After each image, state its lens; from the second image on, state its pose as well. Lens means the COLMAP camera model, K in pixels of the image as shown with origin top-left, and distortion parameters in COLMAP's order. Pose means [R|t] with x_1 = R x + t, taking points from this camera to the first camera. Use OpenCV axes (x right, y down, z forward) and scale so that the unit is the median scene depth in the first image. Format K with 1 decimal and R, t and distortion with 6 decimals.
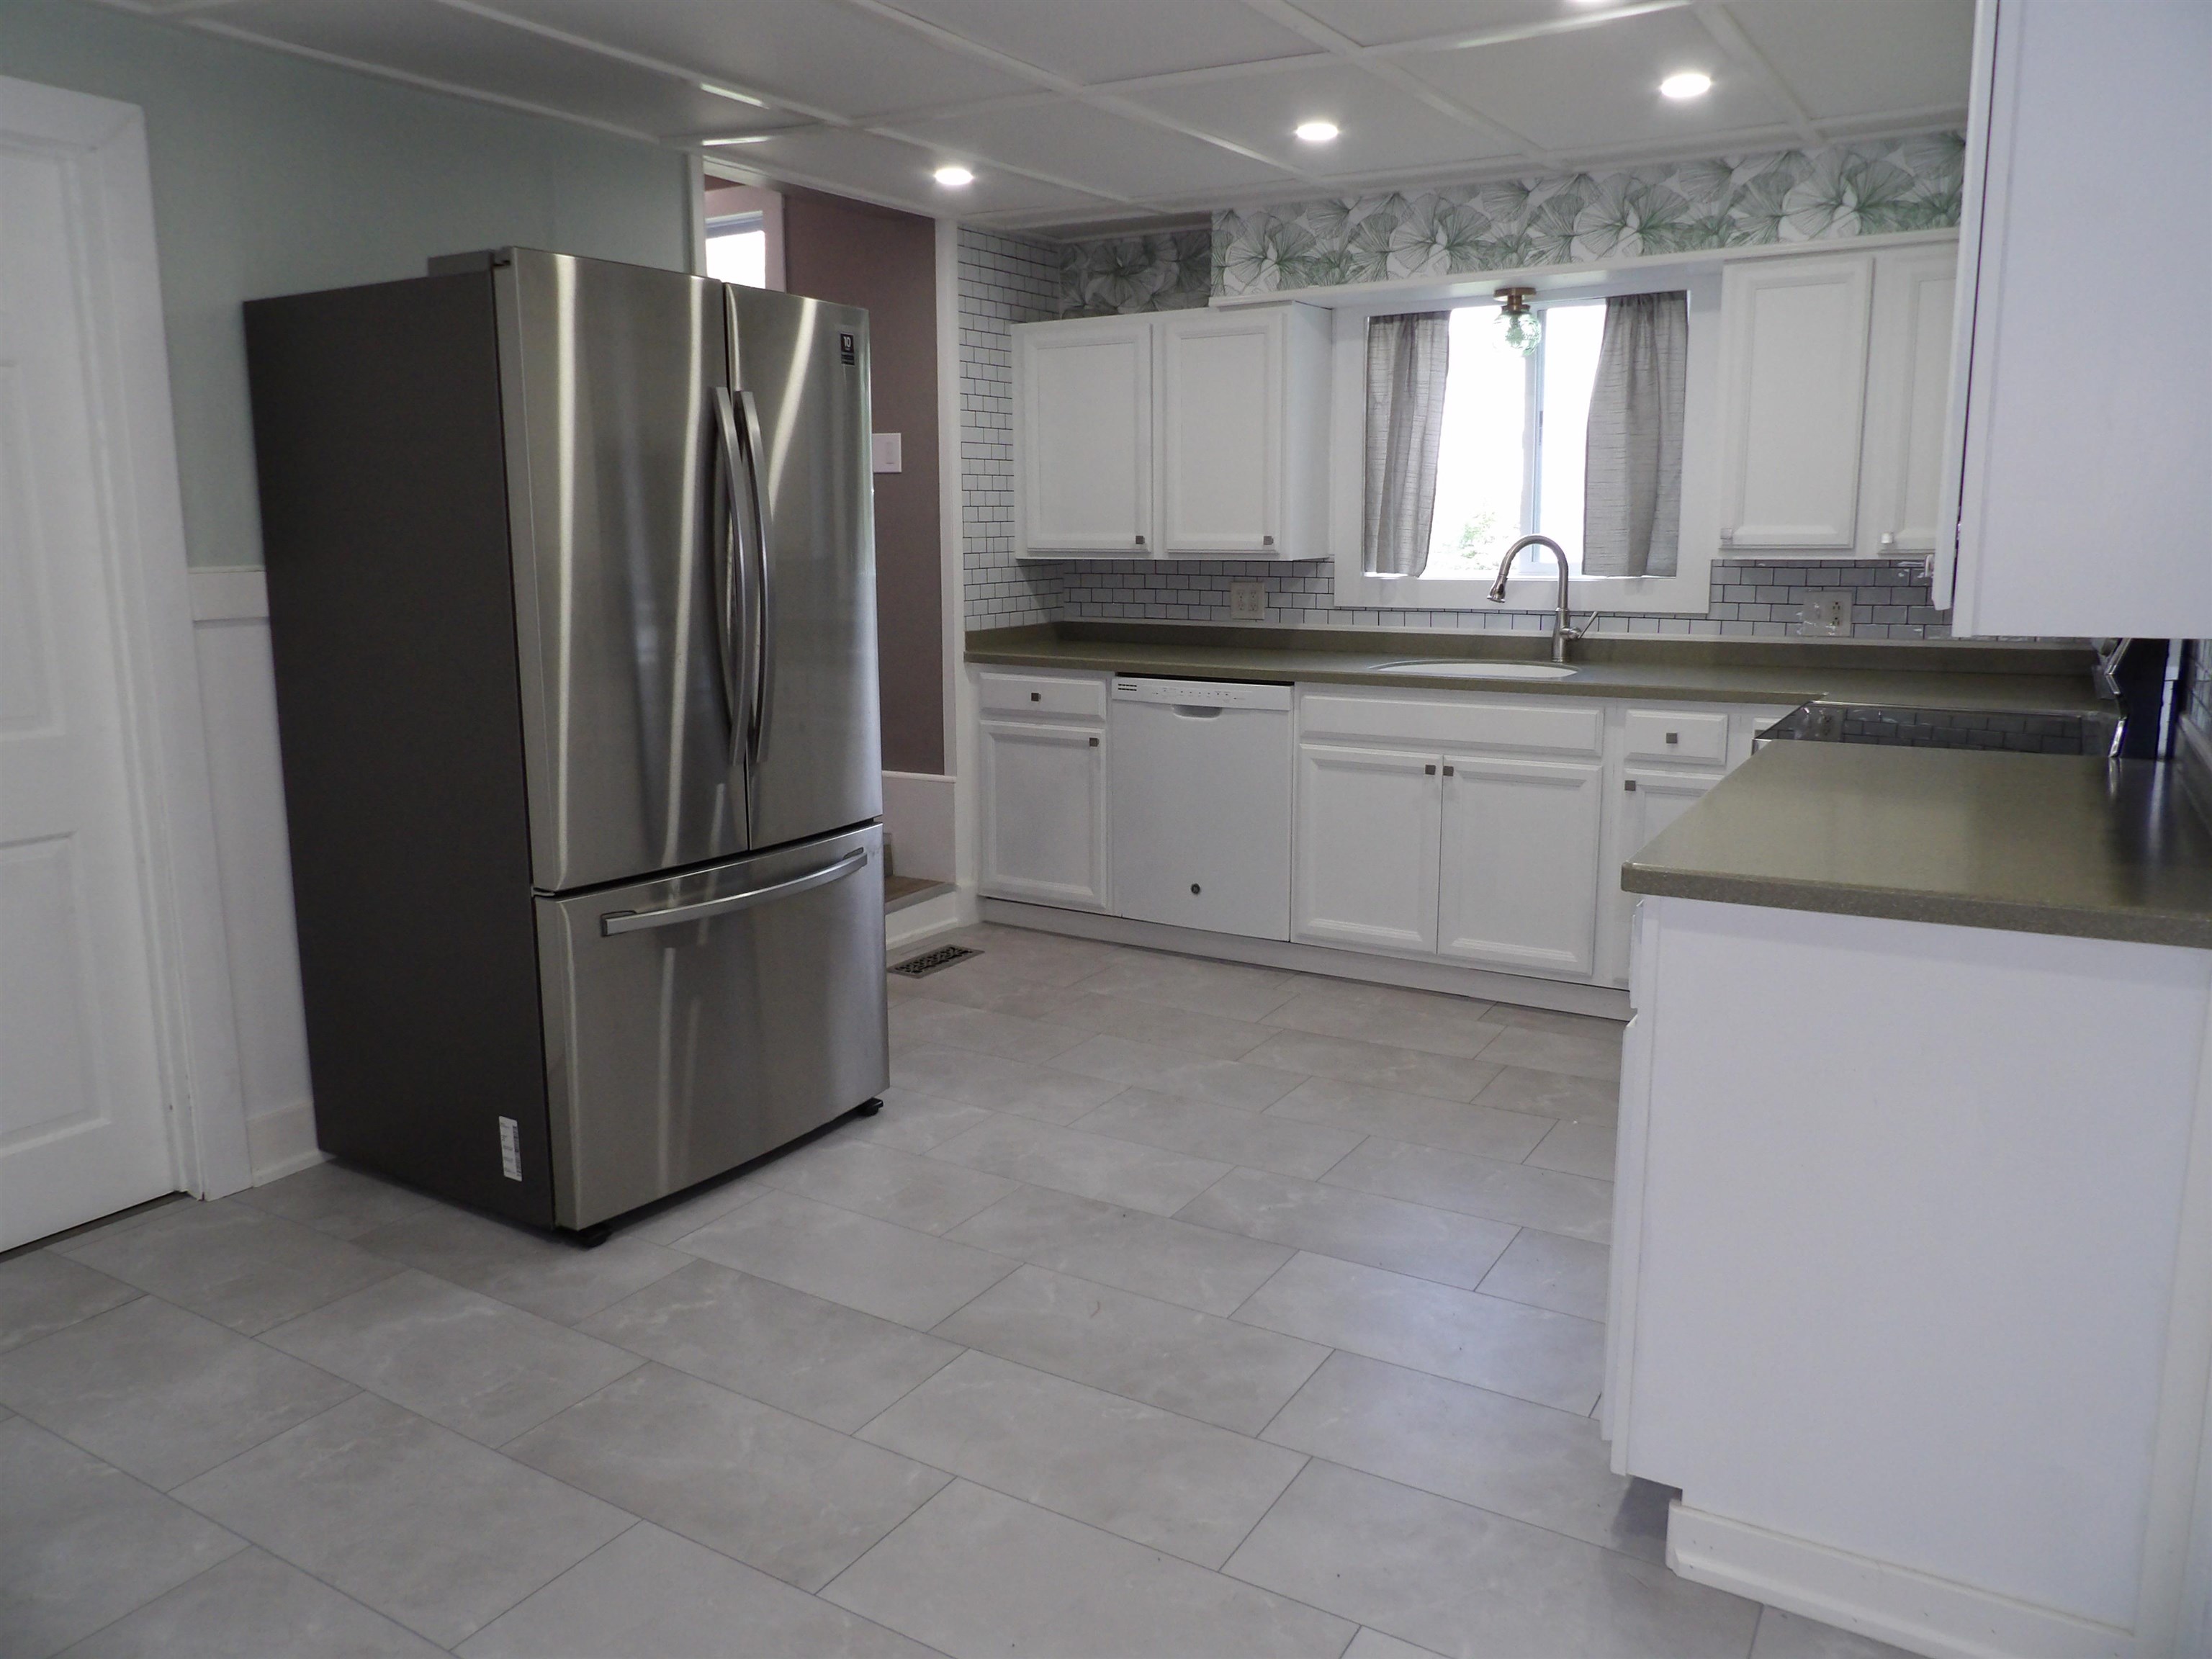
lens RADIAL K [[1584.6, 0, 1106.0], [0, 1584.6, 829.5], [0, 0, 1]] dist [-0.017323, 0.009314]
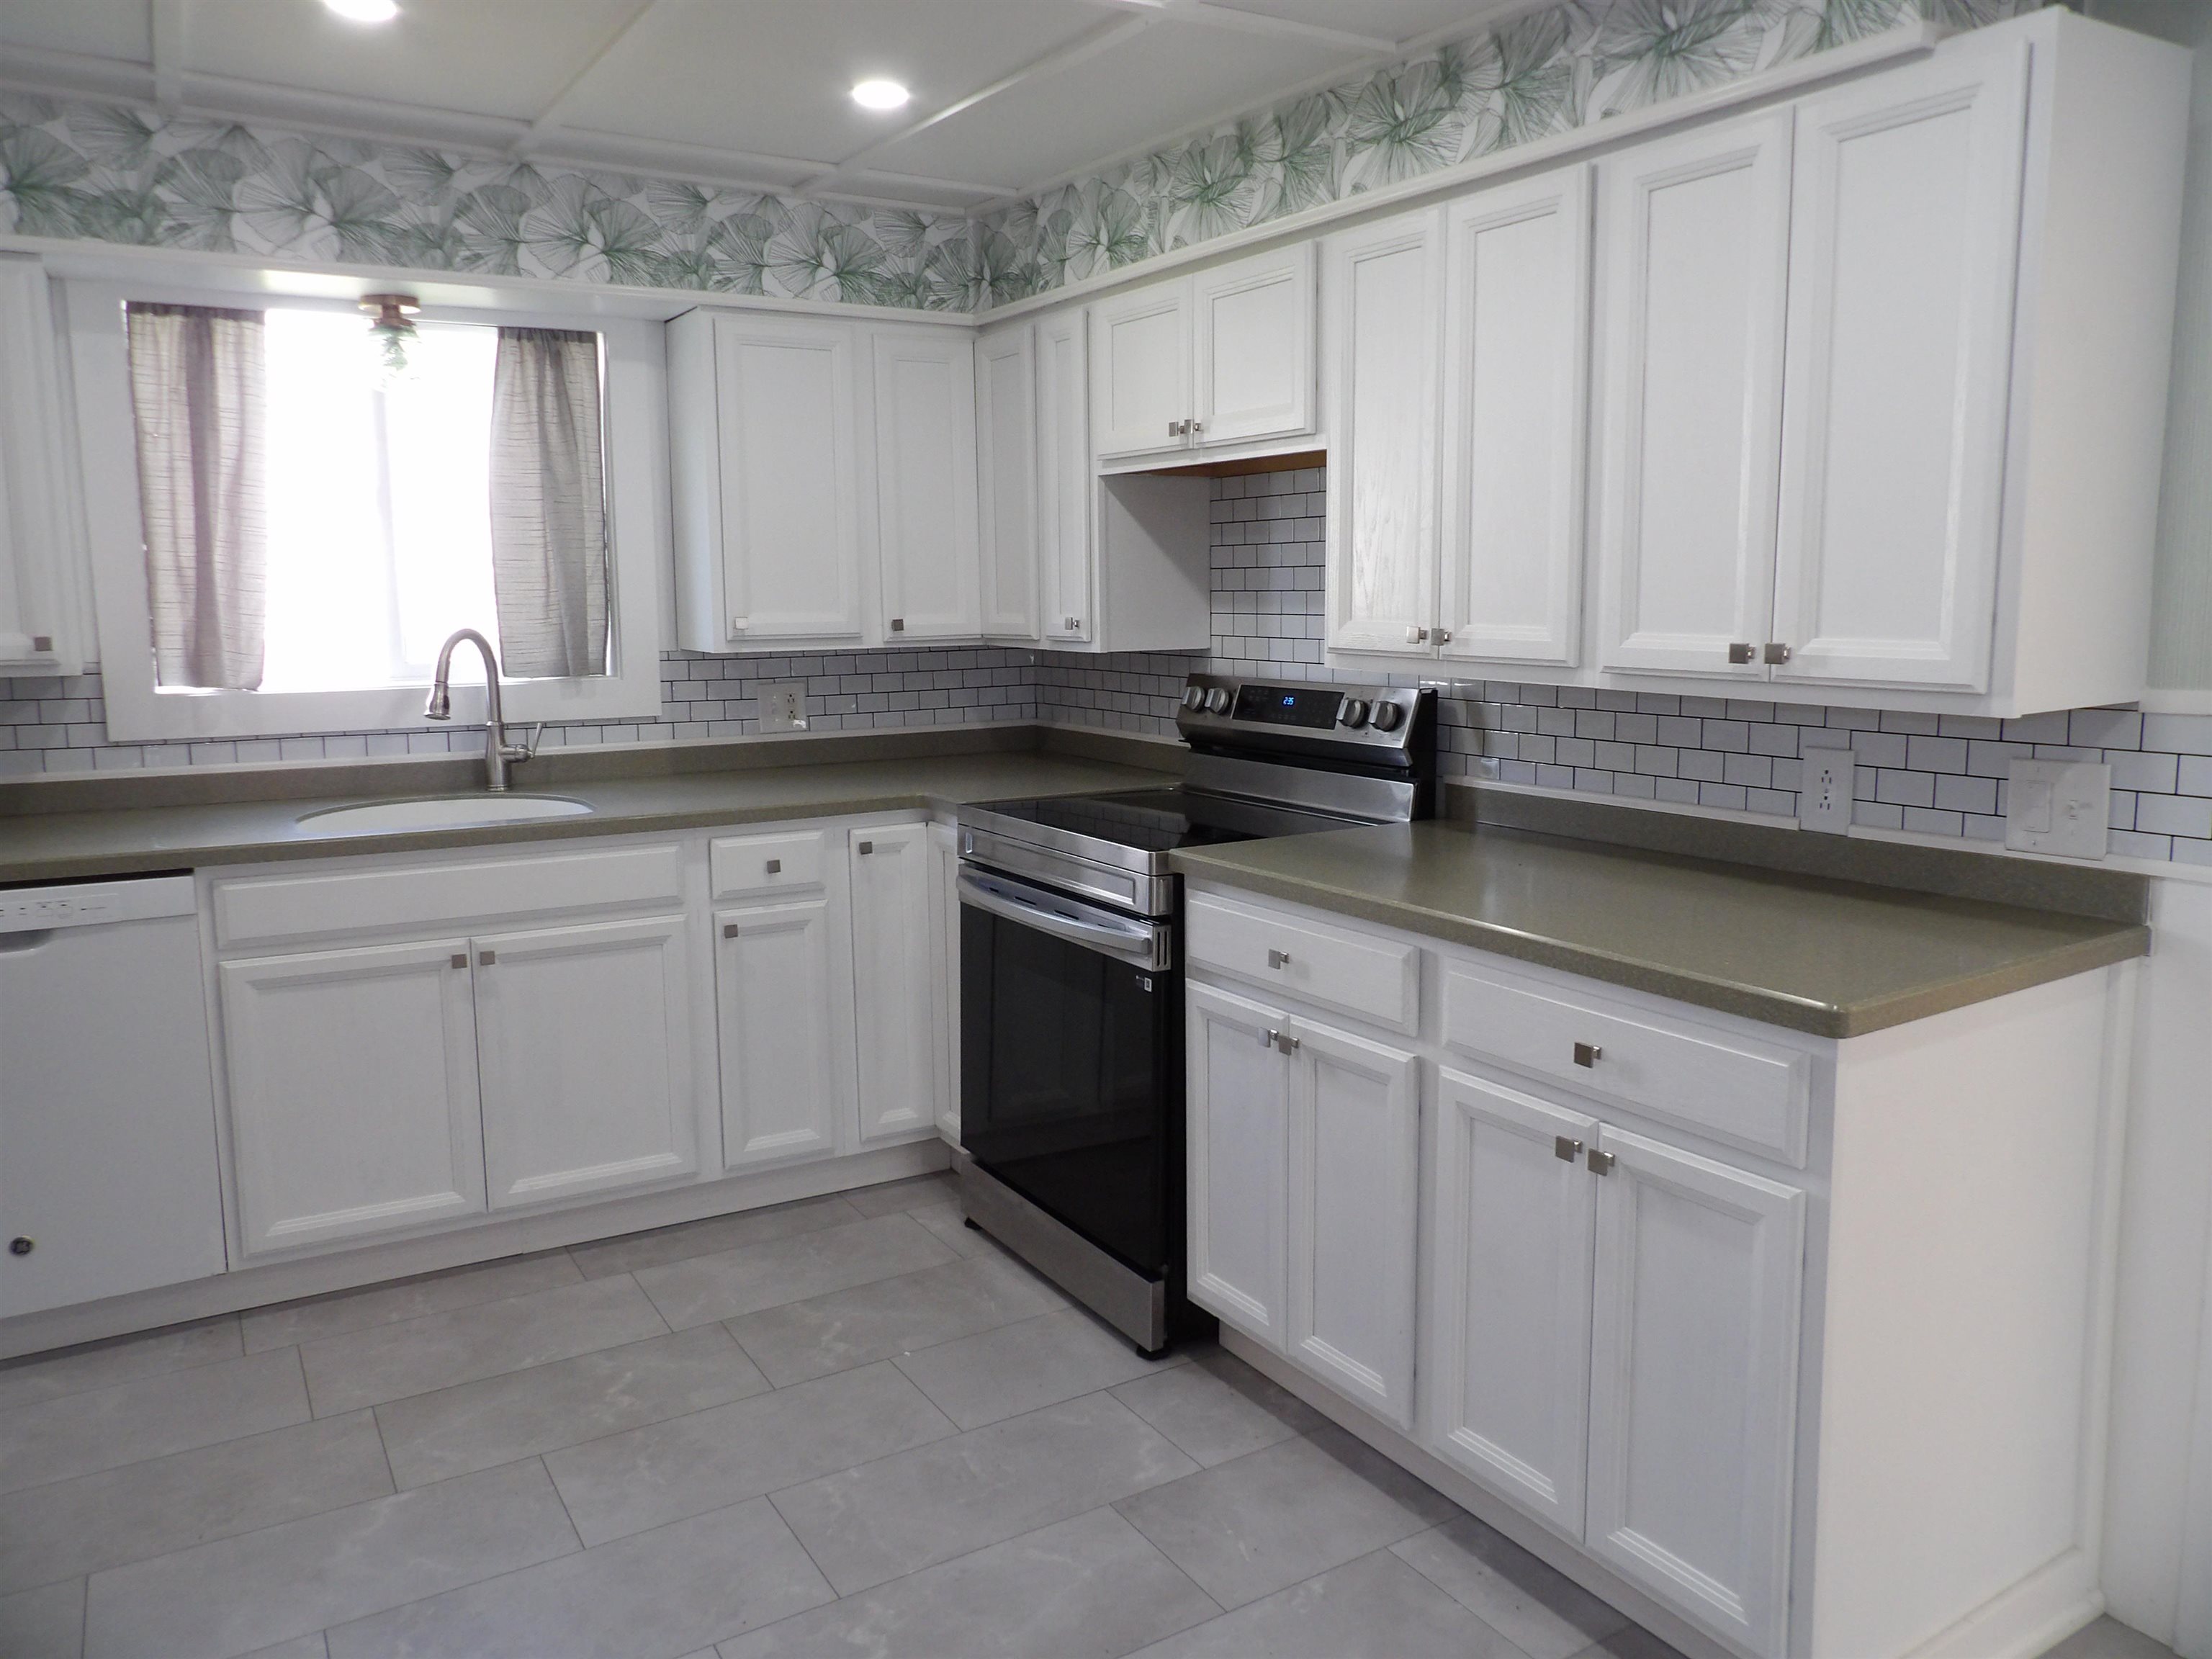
lens RADIAL K [[1590.0, 0, 1099.5], [0, 1590.0, 828.2], [0, 0, 1]] dist [-0.040634, 0.040062]
pose [[0.470667, -0.126942, 0.873132, -0.256867], [0.166440, 0.984603, 0.053428, -0.082652], [-0.866470, 0.120177, 0.484548, 0.387375]]
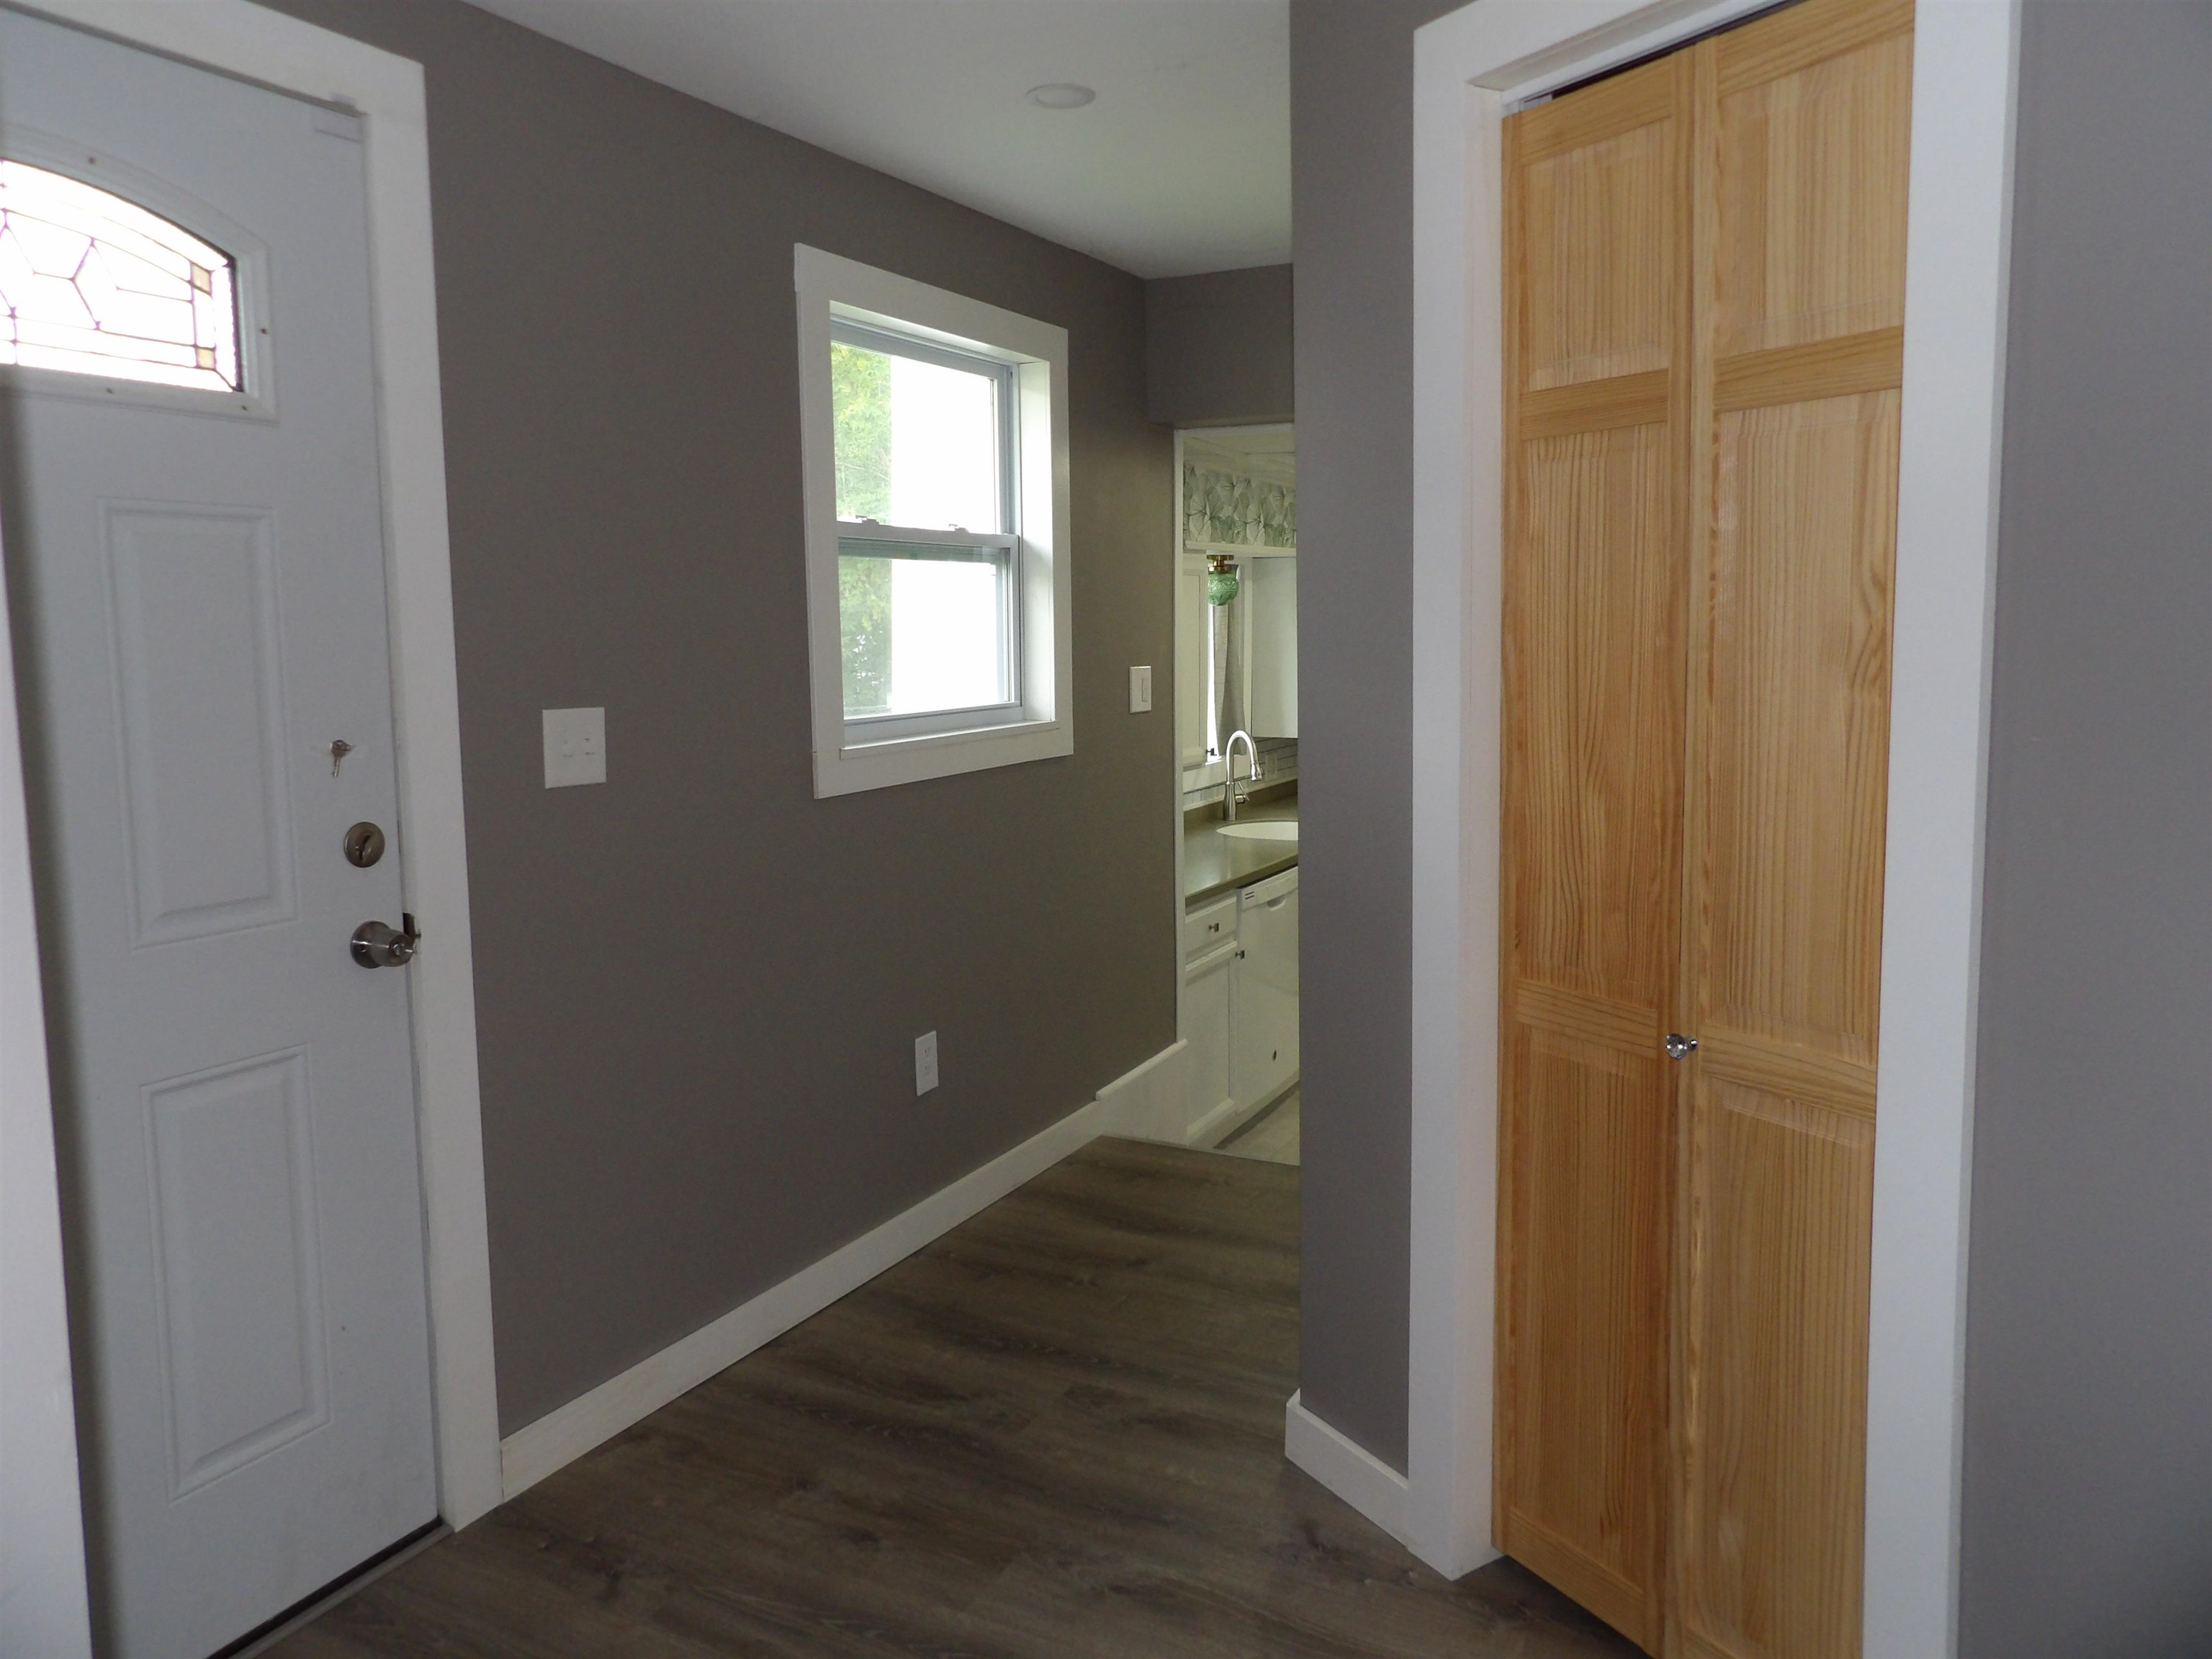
lens RADIAL K [[1590.0, 0, 1099.5], [0, 1590.0, 828.2], [0, 0, 1]] dist [-0.040634, 0.040062]
pose [[-0.104664, -0.127536, 0.986296, -1.110824], [0.189002, 0.971118, 0.145630, -0.331527], [-0.976383, 0.201654, -0.077537, 1.256615]]
